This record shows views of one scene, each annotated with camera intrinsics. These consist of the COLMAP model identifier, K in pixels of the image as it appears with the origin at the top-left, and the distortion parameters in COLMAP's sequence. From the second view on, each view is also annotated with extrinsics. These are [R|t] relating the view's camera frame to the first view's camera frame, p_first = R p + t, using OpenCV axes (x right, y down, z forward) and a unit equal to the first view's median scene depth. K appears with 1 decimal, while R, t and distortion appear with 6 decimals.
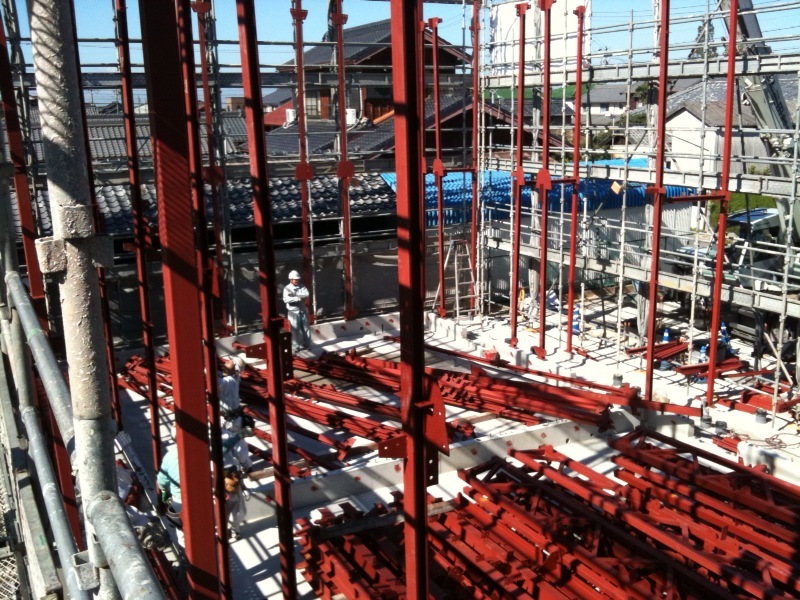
lens RADIAL K [[829.4, 0, 400.0], [0, 829.4, 300.0], [0, 0, 1]] dist [0.140293, -0.255572]
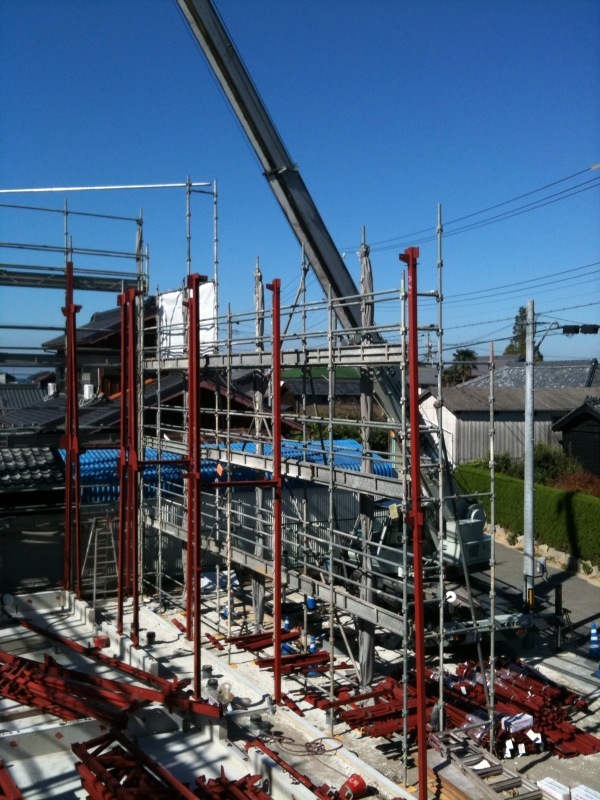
lens RADIAL K [[829.4, 0, 300.0], [0, 829.4, 400.0], [0, 0, 1]] dist [0.140293, -0.255572]
pose [[0.999710, 0.023278, -0.006239, 0.308145], [-0.024060, 0.978930, -0.202772, -0.013411], [0.001388, 0.202863, 0.979206, 0.003704]]
